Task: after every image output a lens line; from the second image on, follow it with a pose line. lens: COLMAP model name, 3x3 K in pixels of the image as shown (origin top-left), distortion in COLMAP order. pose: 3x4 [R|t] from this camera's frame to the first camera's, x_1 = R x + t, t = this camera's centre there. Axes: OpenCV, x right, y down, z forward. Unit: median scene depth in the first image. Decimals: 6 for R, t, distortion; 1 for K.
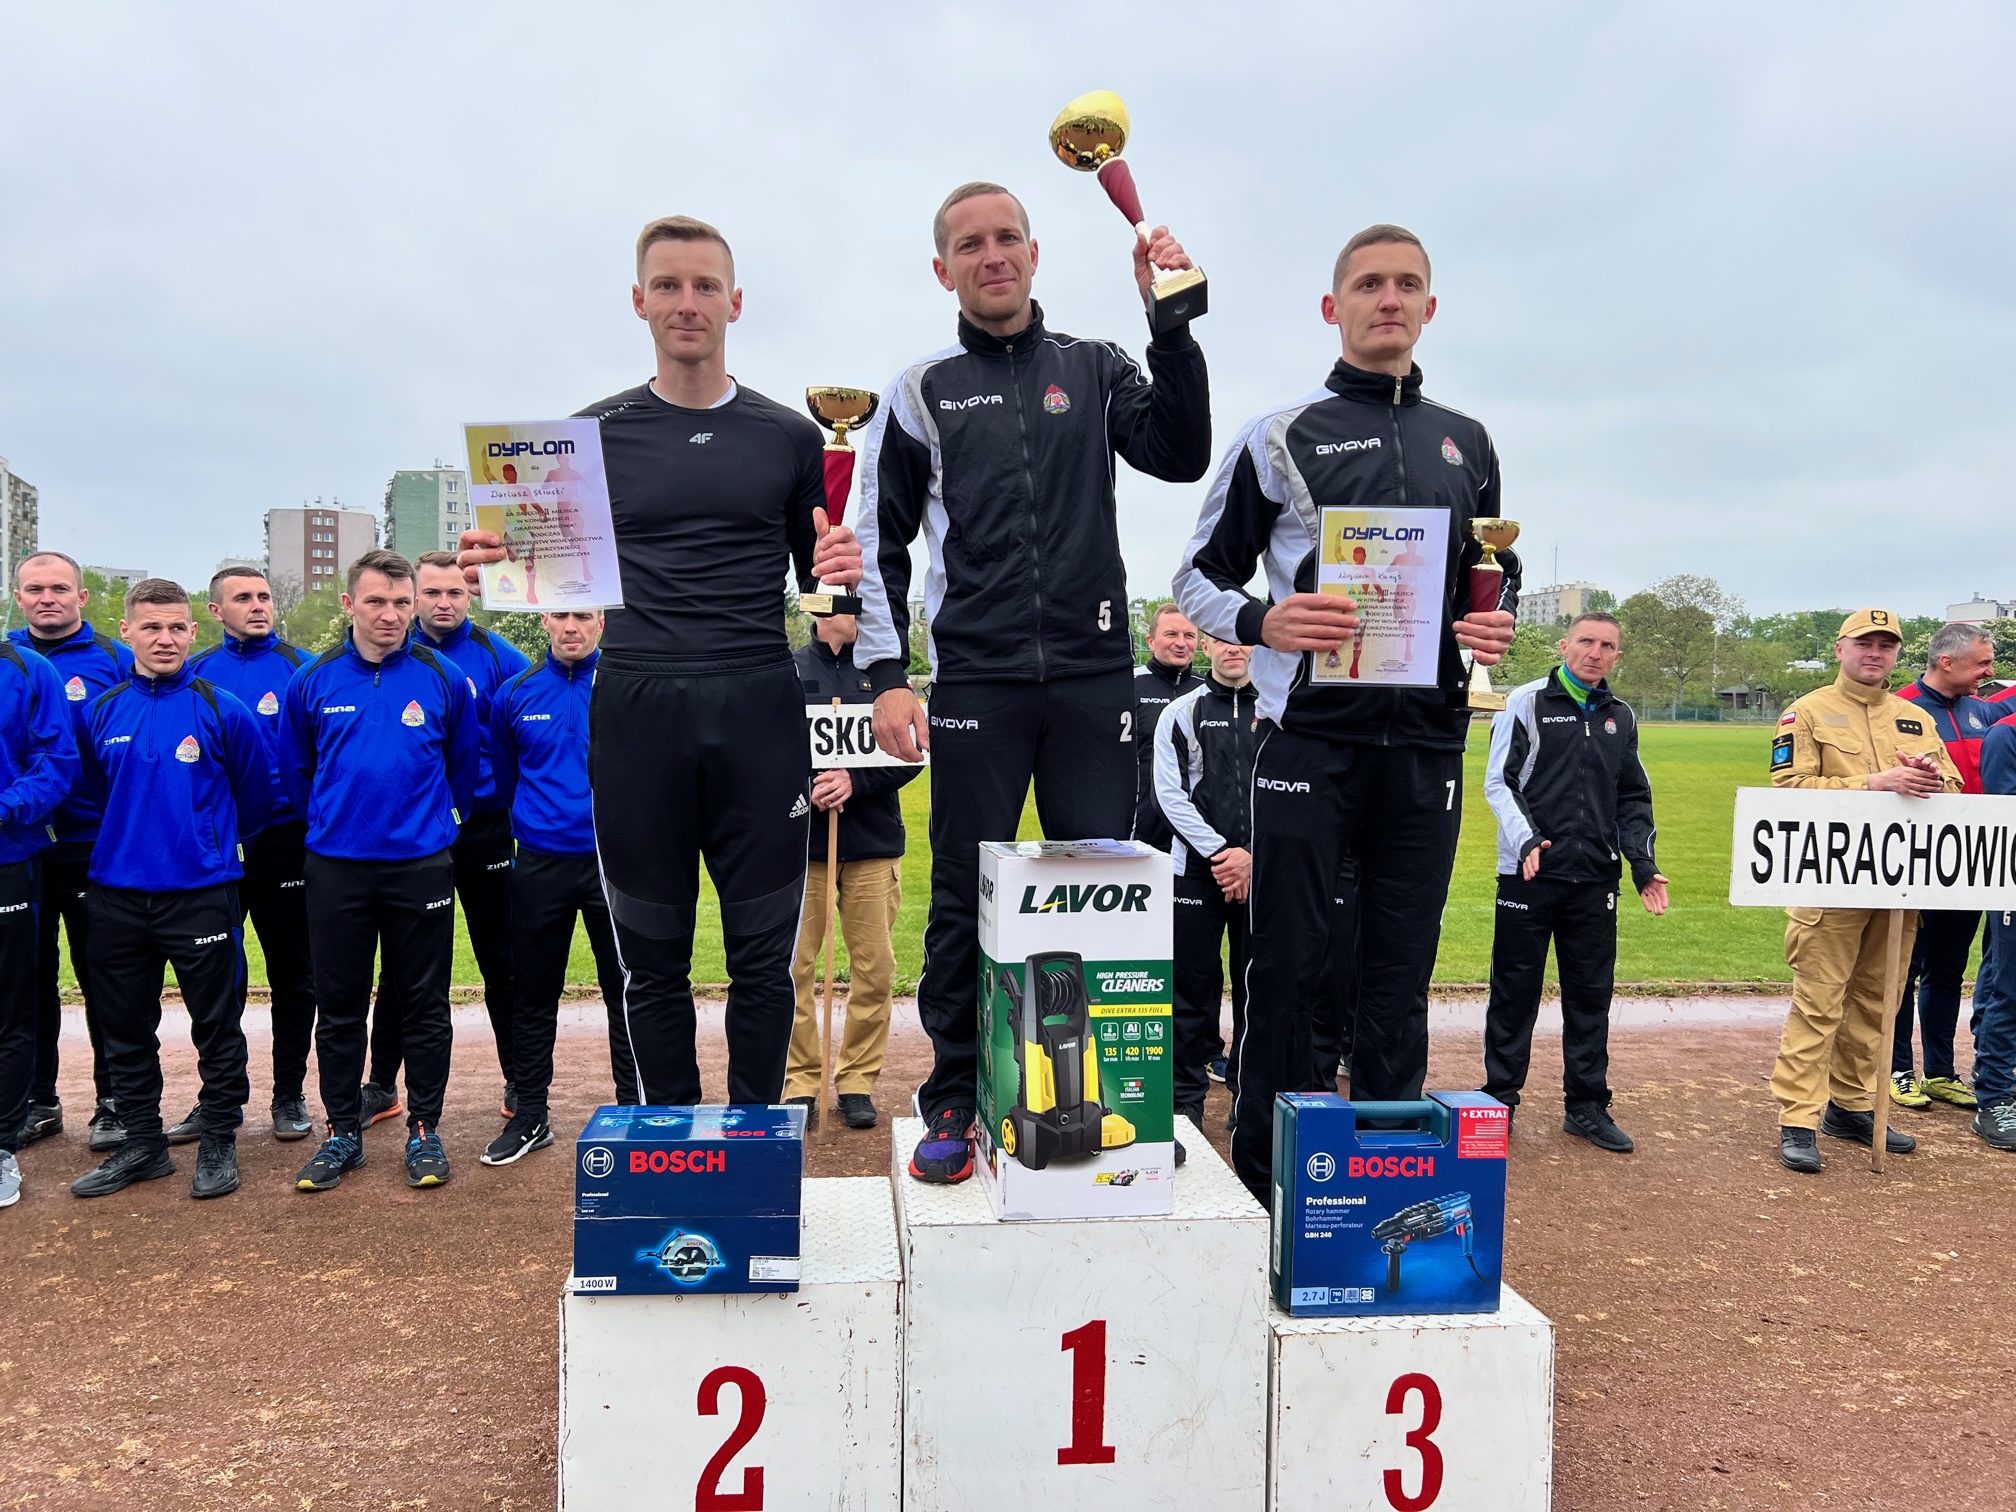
lens RADIAL K [[1522.8, 0, 1003.8], [0, 1522.8, 763.8], [0, 0, 1]] dist [0.048121, -0.045983]
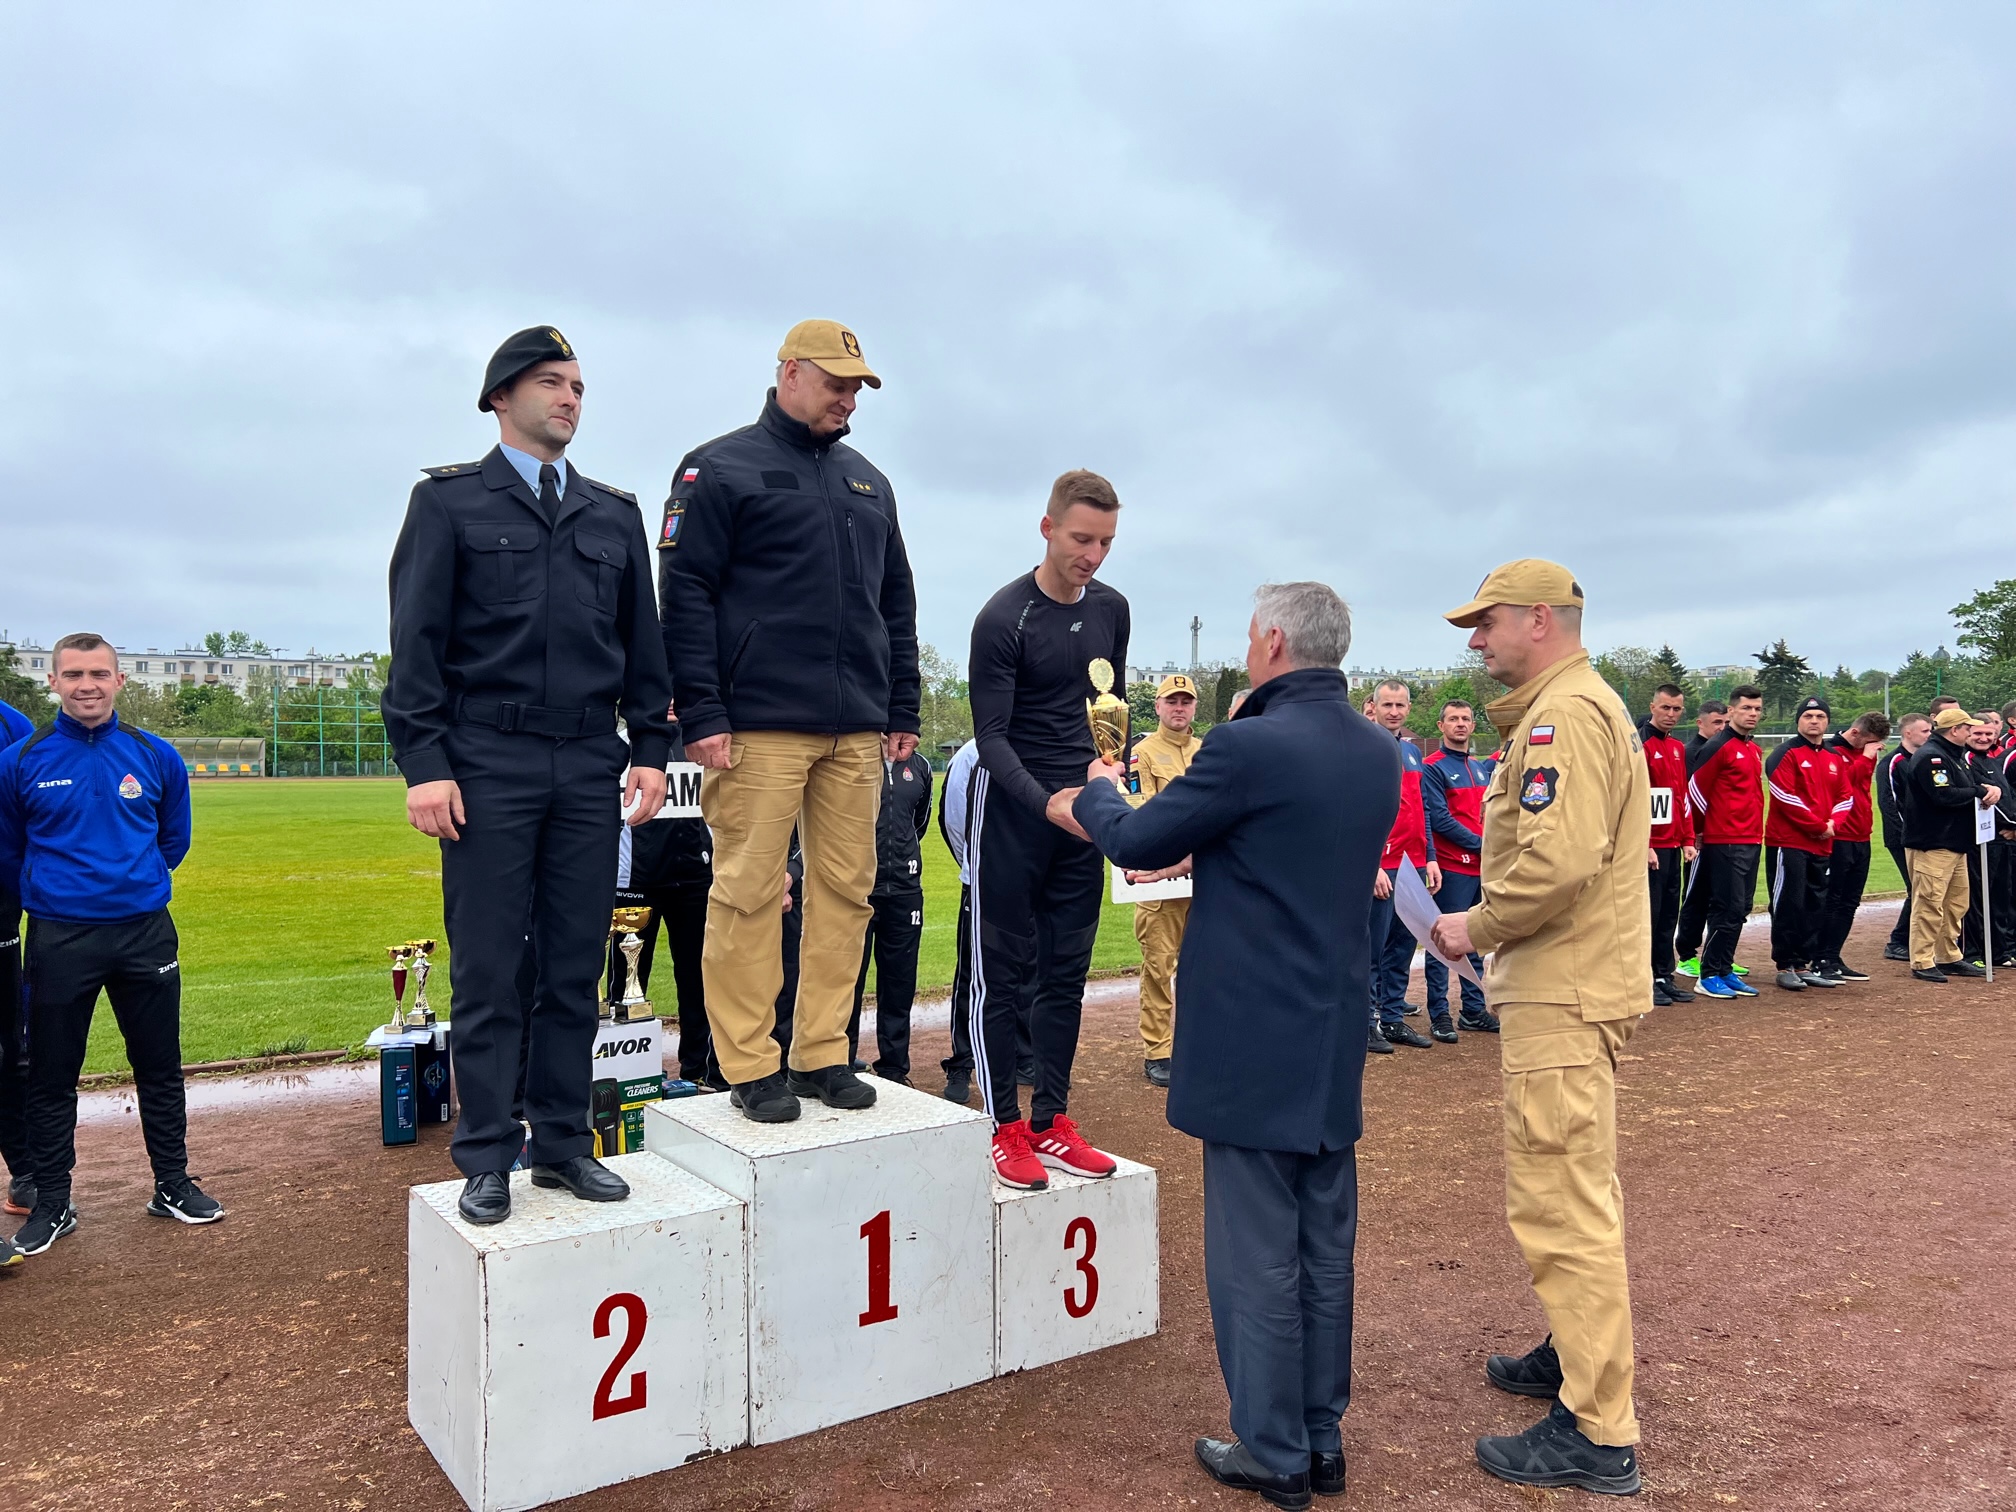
lens RADIAL K [[1522.8, 0, 1012.7], [0, 1522.8, 764.3], [0, 0, 1]] dist [0.048121, -0.045983]
pose [[0.882557, -0.022195, 0.469682, -0.269398], [0.039559, 0.998849, -0.027132, 0.009525], [-0.468539, 0.042526, 0.882419, -0.142301]]
